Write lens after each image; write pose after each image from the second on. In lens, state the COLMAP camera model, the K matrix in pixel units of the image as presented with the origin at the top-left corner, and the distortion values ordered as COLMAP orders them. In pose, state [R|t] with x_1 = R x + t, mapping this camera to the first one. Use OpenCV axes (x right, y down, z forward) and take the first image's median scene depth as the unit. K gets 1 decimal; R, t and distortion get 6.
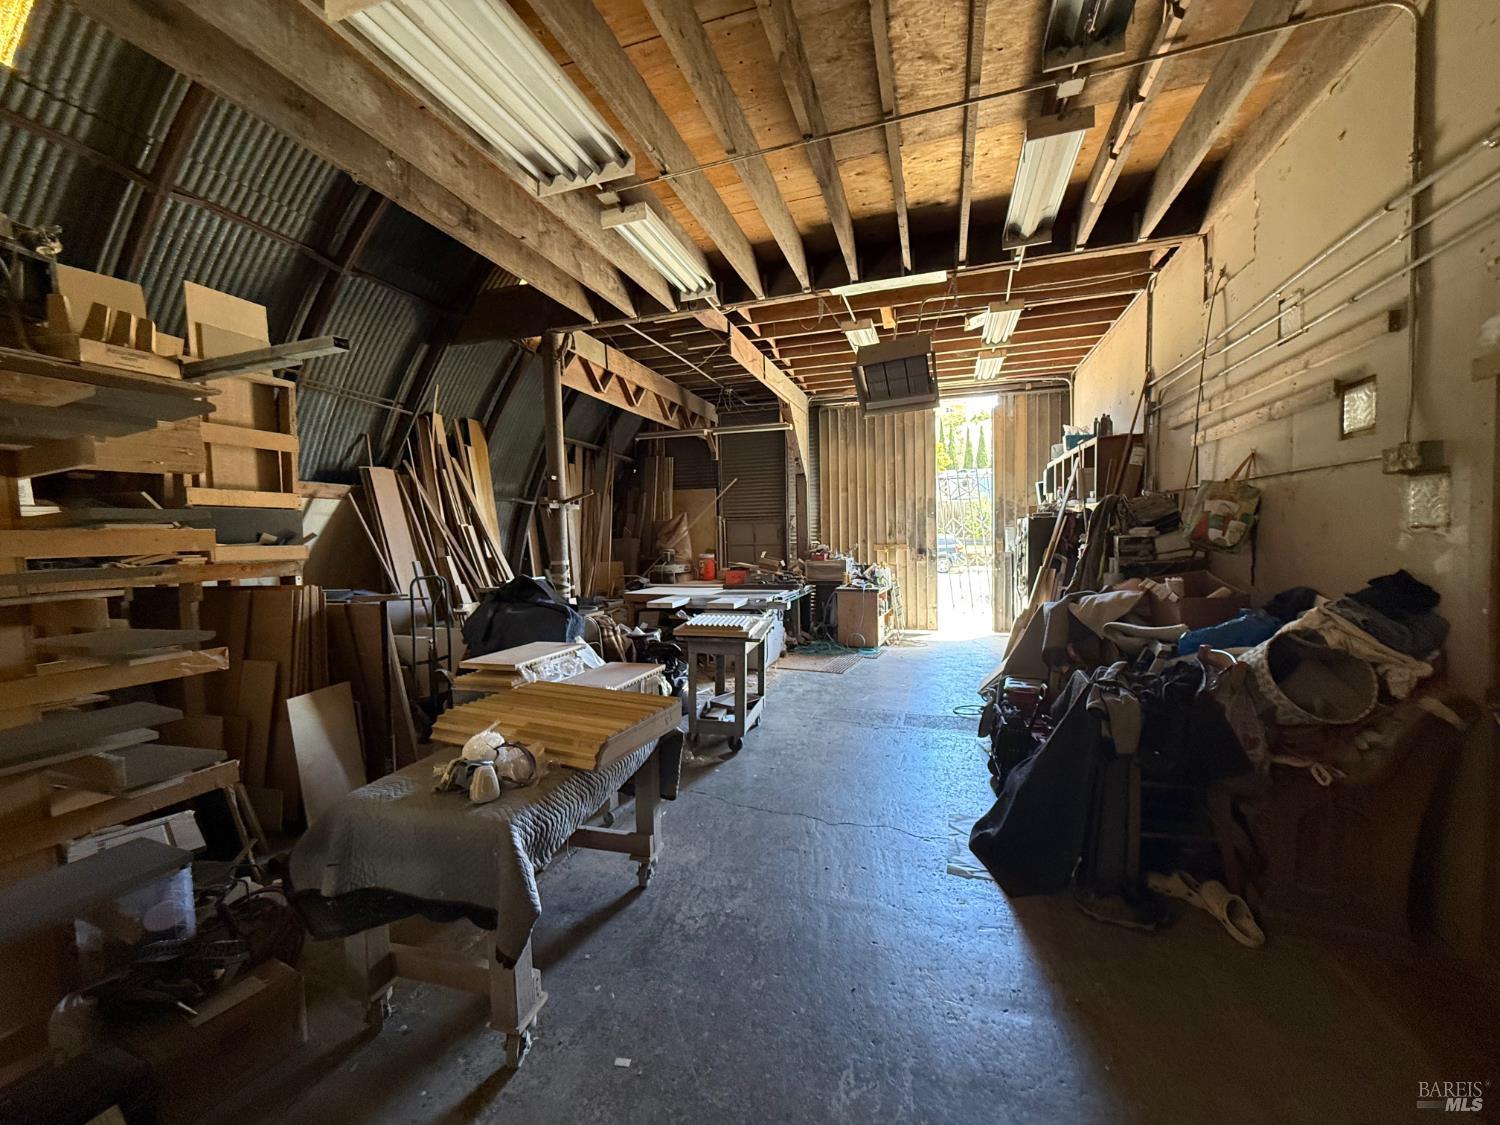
lens RADIAL K [[593.8, 0, 749.4], [0, 593.8, 558.8], [0, 0, 1]] dist [0.000634, 0.000107]
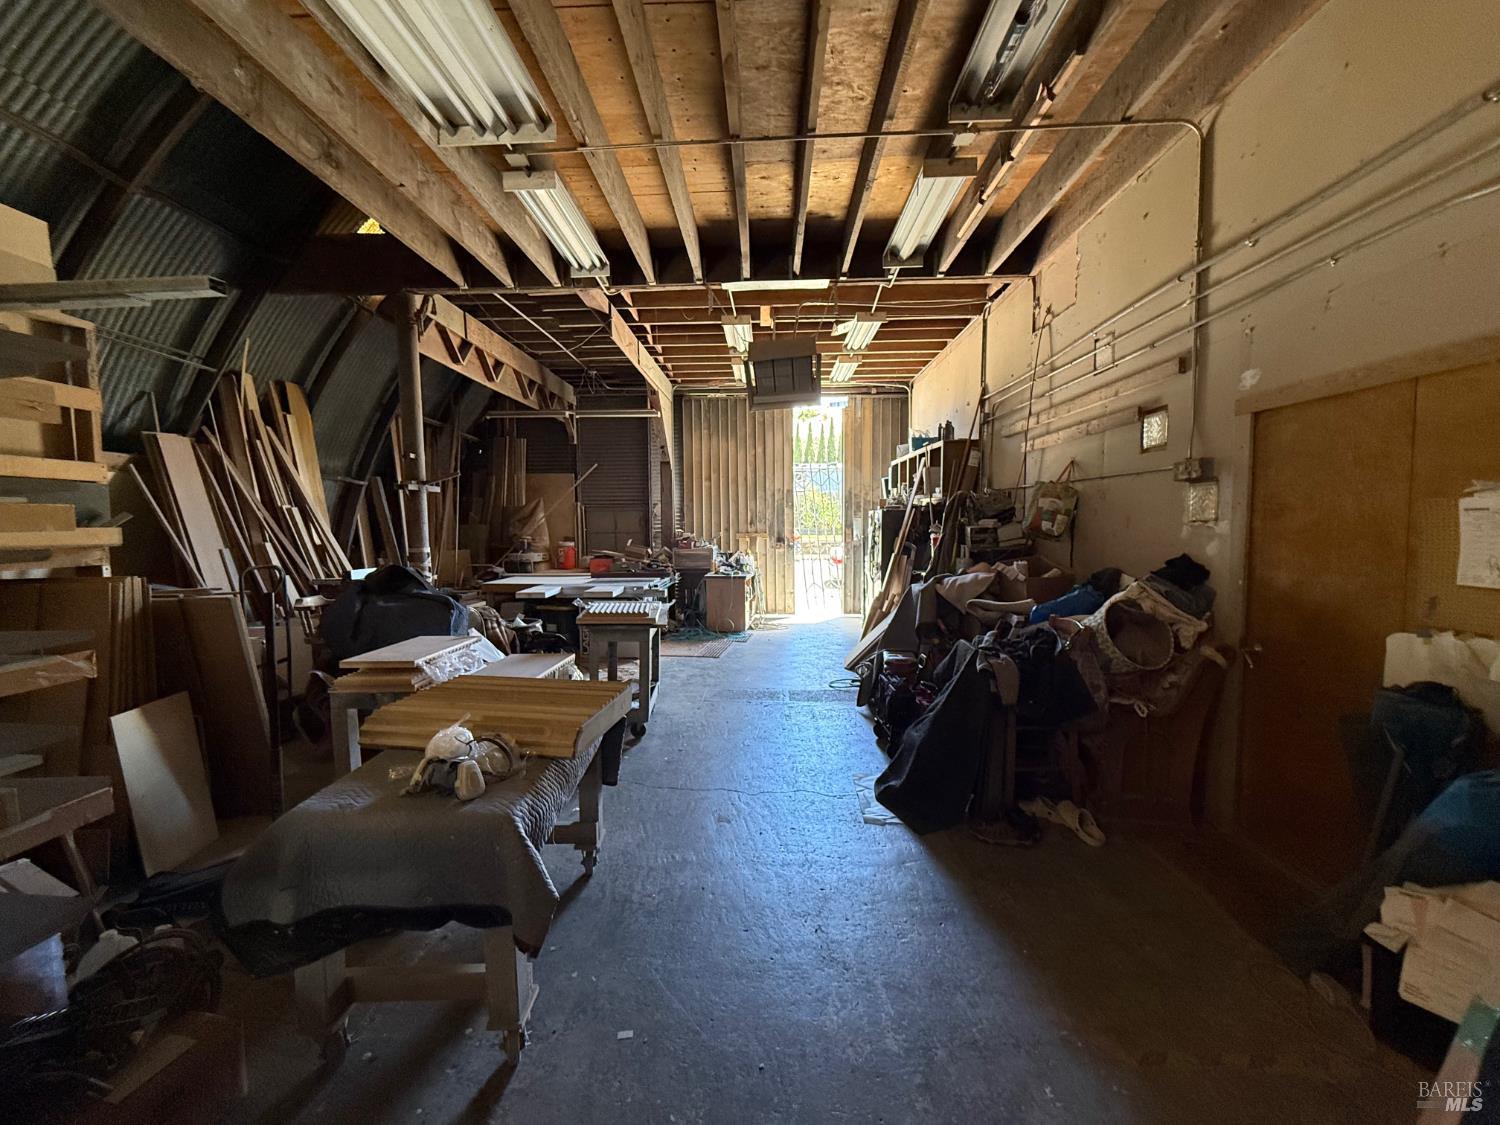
lens RADIAL K [[593.8, 0, 749.4], [0, 593.8, 558.8], [0, 0, 1]] dist [0.000634, 0.000107]
pose [[0.962410, -0.004651, 0.271562, -0.121727], [-0.000394, 0.999828, 0.018520, 0.003951], [-0.271601, -0.017930, 0.962243, -0.011950]]
